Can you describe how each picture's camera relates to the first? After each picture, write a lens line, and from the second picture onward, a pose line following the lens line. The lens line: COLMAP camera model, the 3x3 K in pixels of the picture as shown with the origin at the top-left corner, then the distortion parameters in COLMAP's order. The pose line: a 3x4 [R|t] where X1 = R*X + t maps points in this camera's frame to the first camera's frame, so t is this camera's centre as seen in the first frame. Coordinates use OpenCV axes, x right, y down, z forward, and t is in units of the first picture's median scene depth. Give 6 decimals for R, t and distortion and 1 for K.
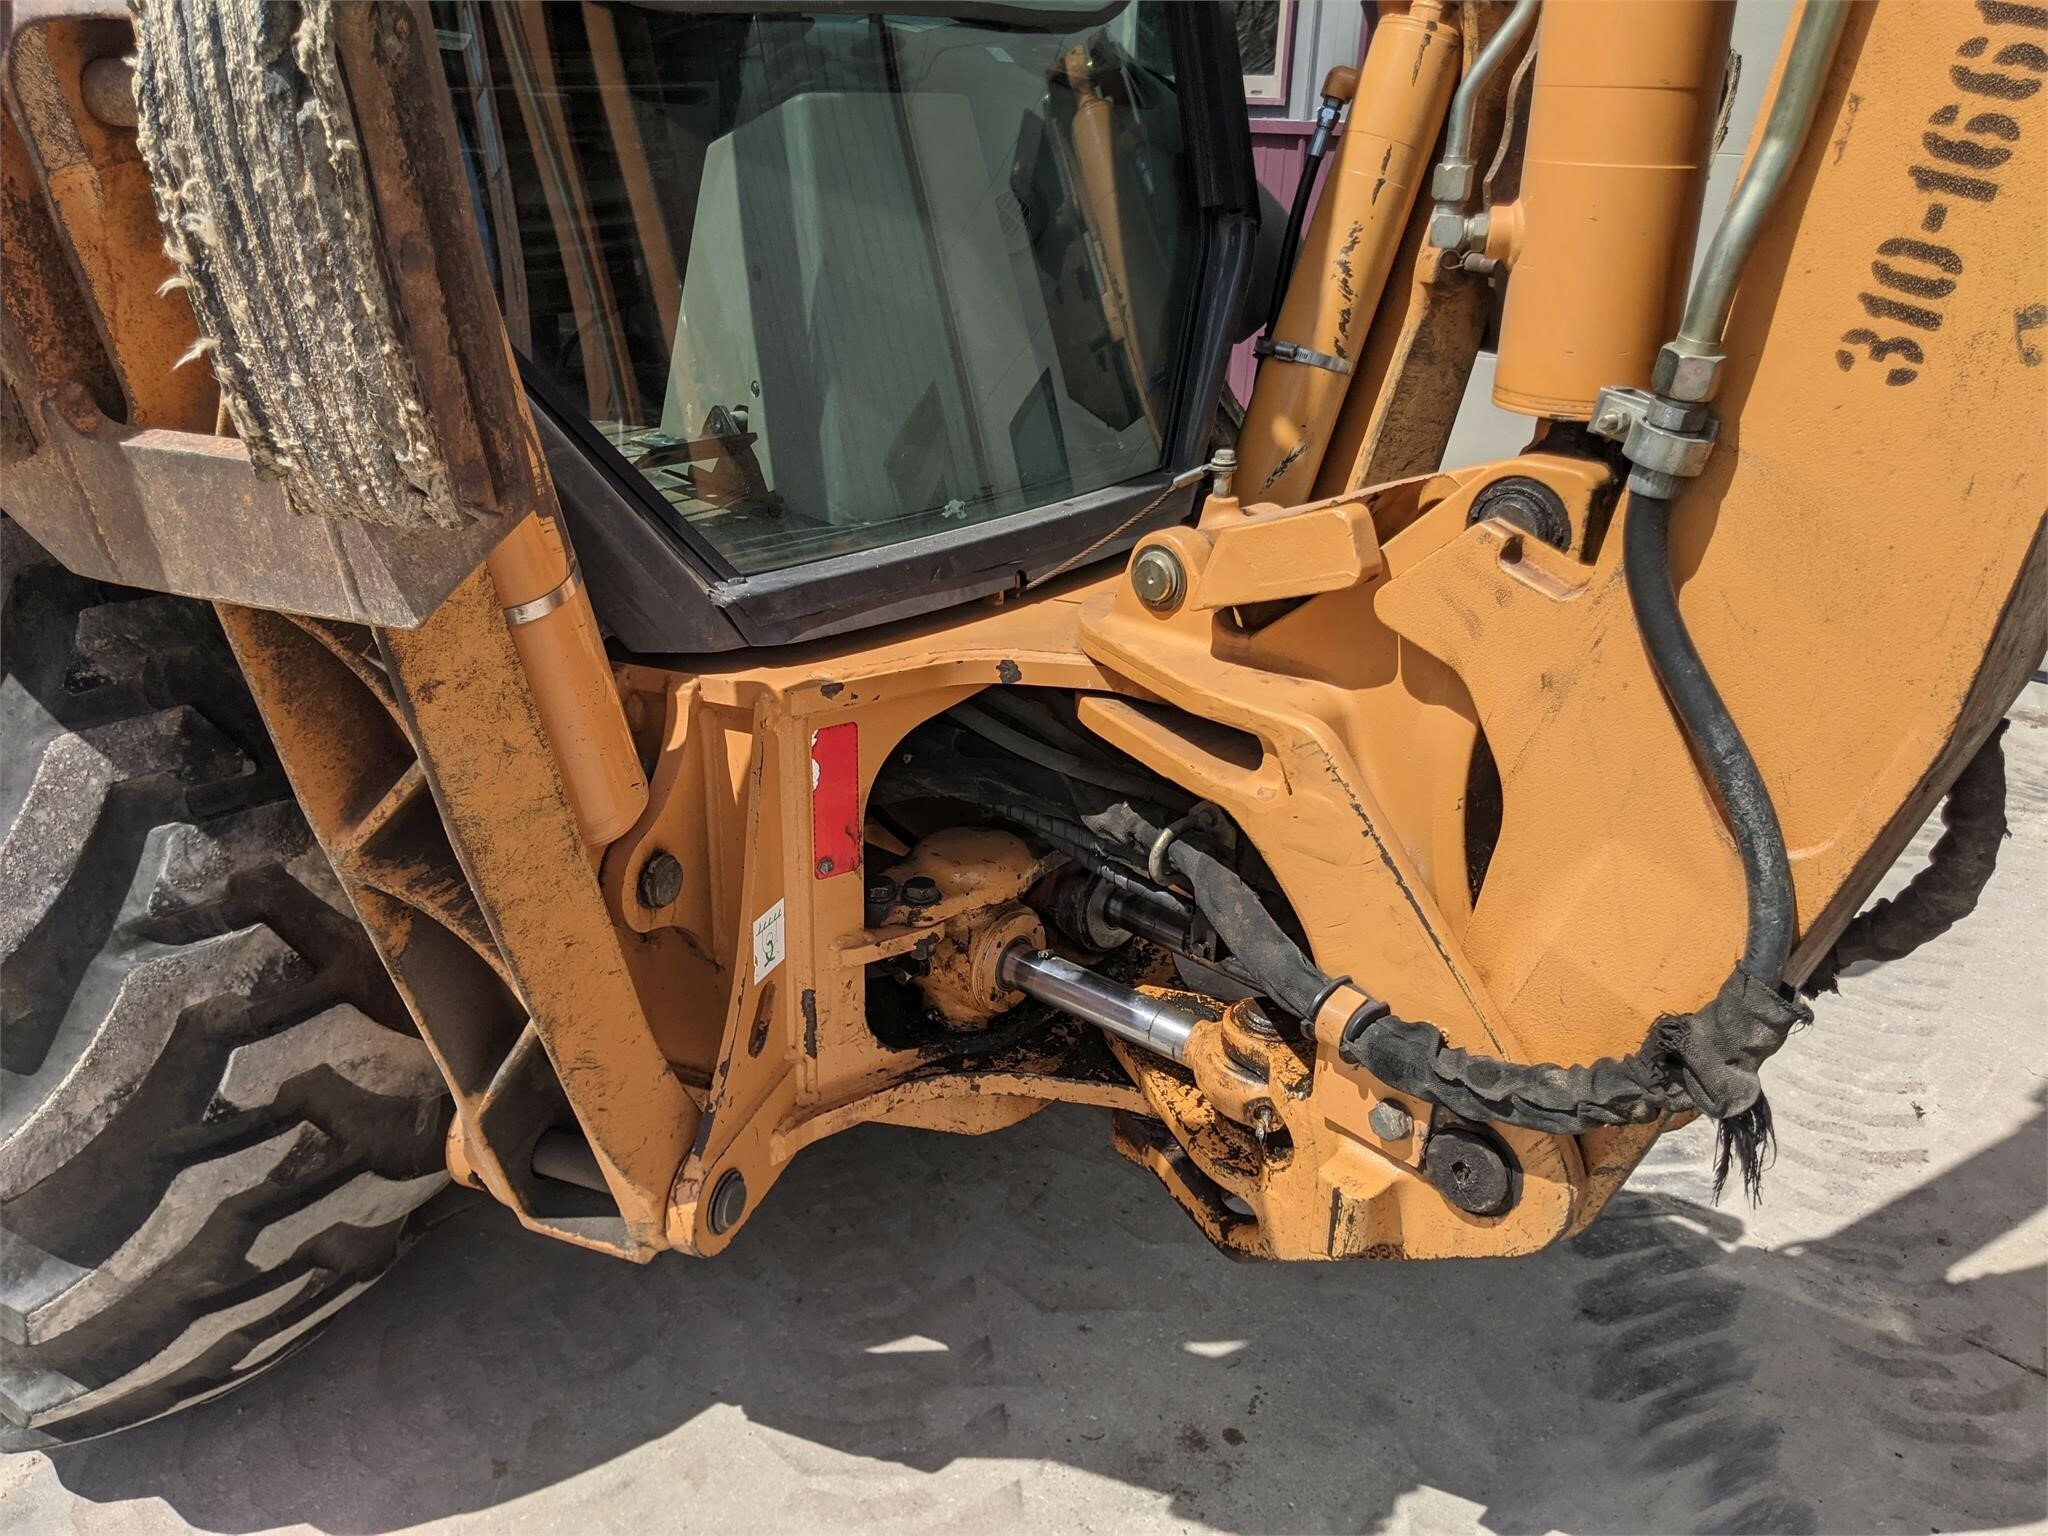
lens RADIAL K [[976.1, 0, 1004.7], [0, 976.1, 546.6], [0, 0, 1]] dist [0.036625, -0.019794]
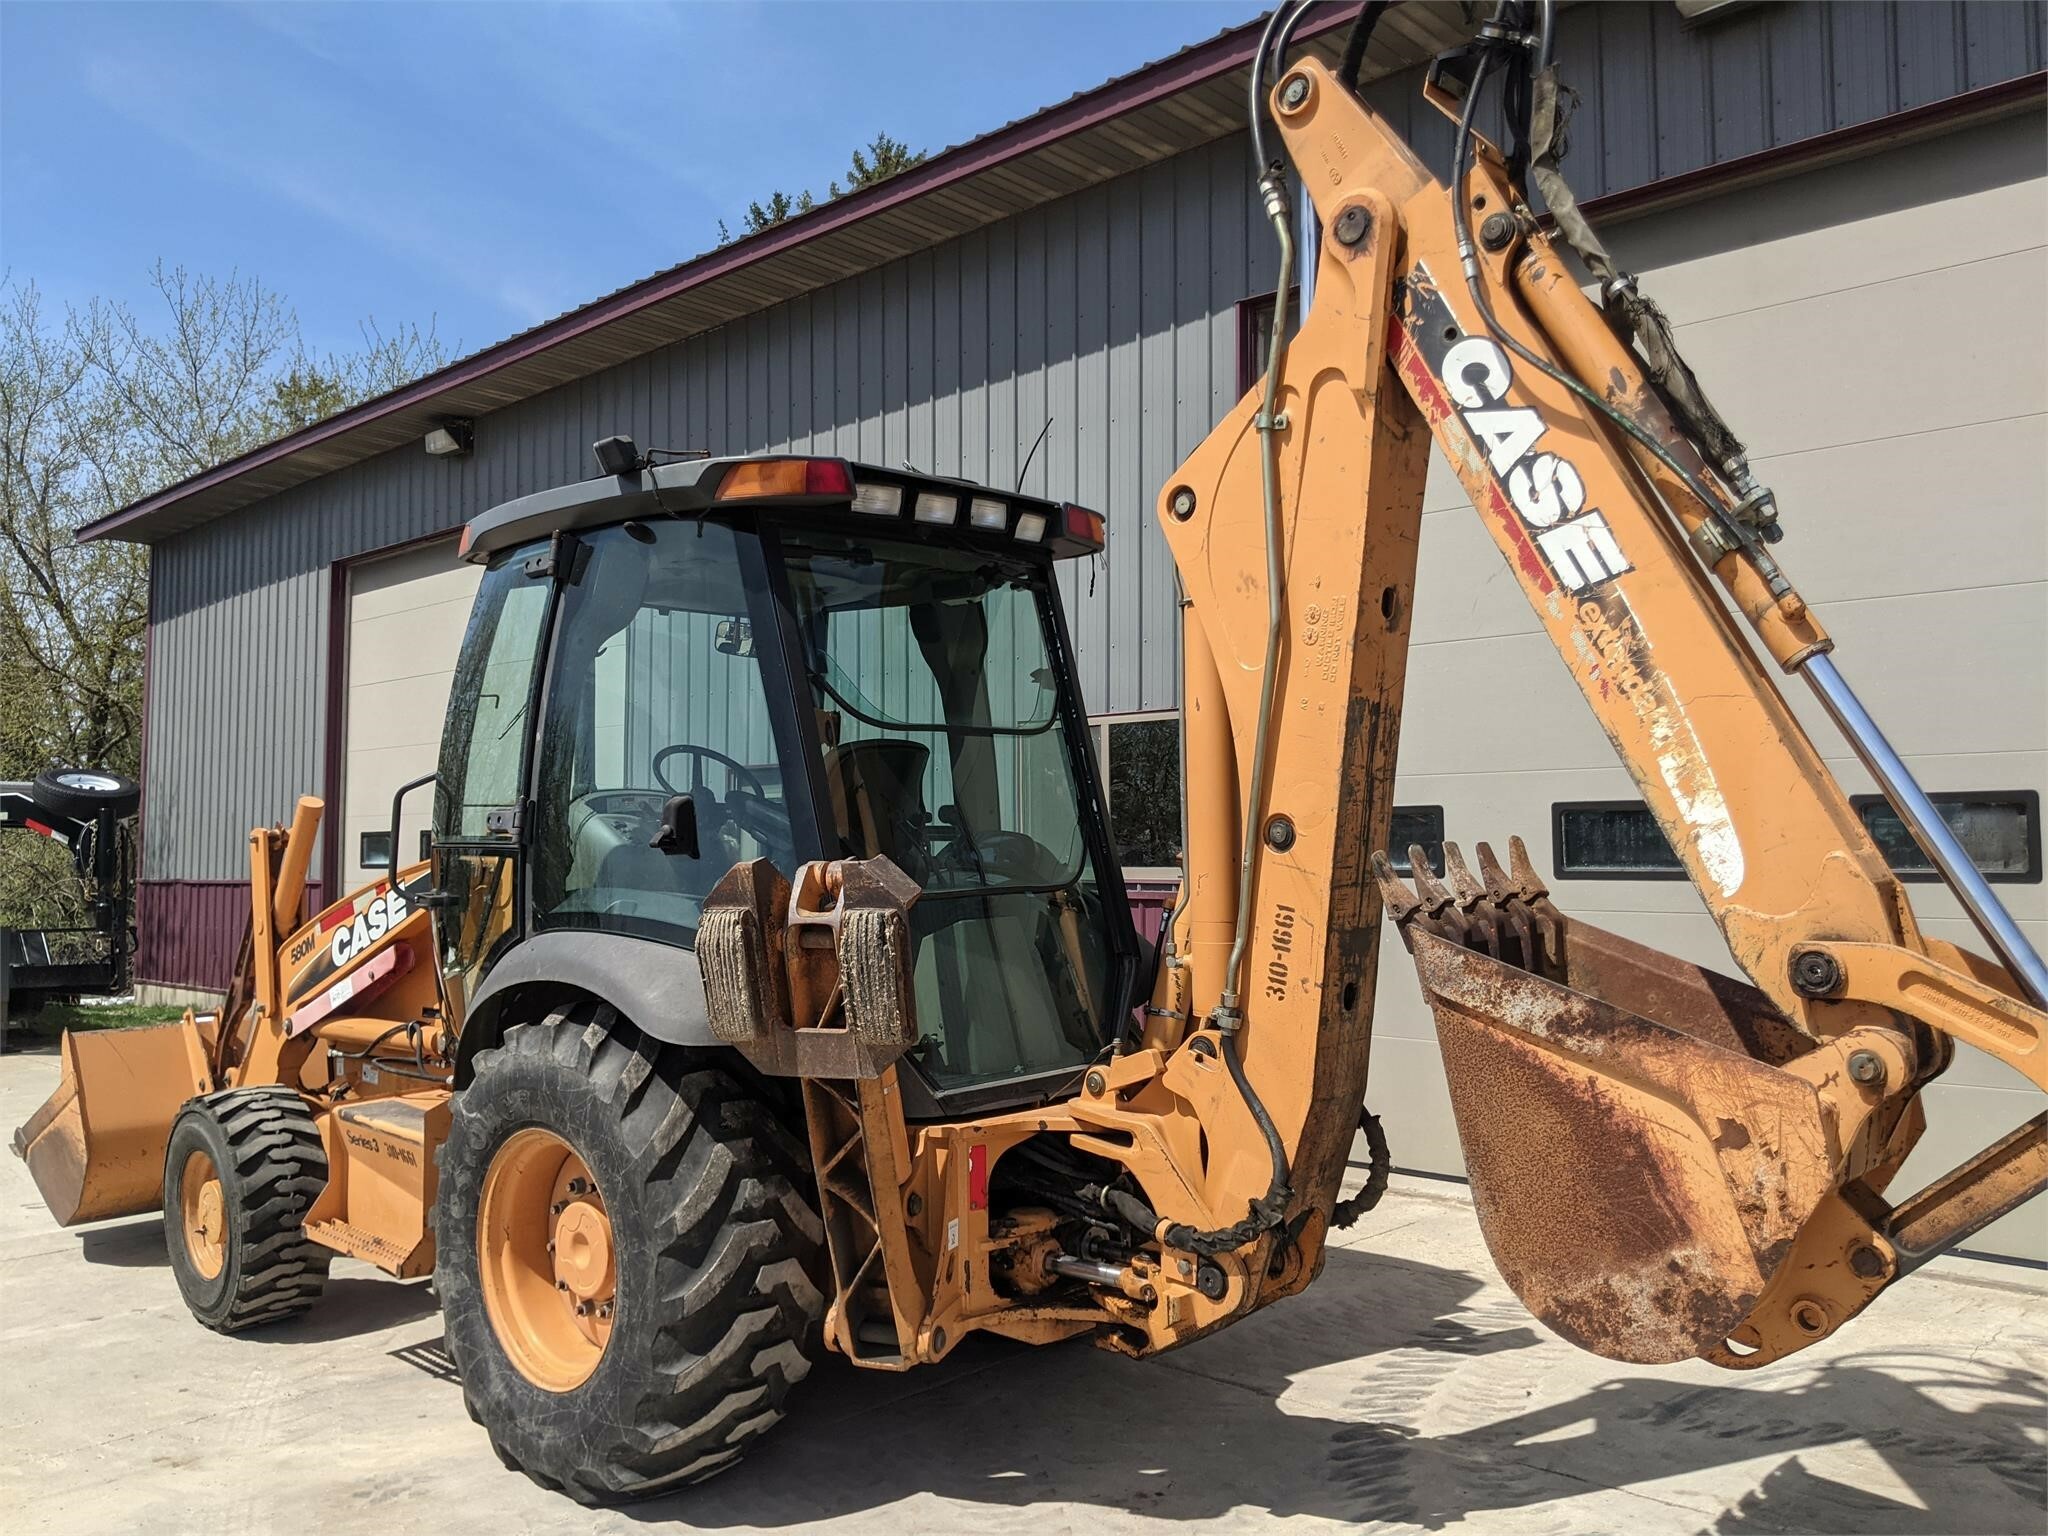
lens RADIAL K [[1651.7, 0, 976.0], [0, 1651.7, 771.4], [0, 0, 1]] dist [0.030681, -0.083871]
pose [[0.999211, -0.034492, -0.019671, -0.054064], [0.023436, 0.912210, -0.409052, 1.086761], [0.032053, 0.408268, 0.912299, -3.501403]]
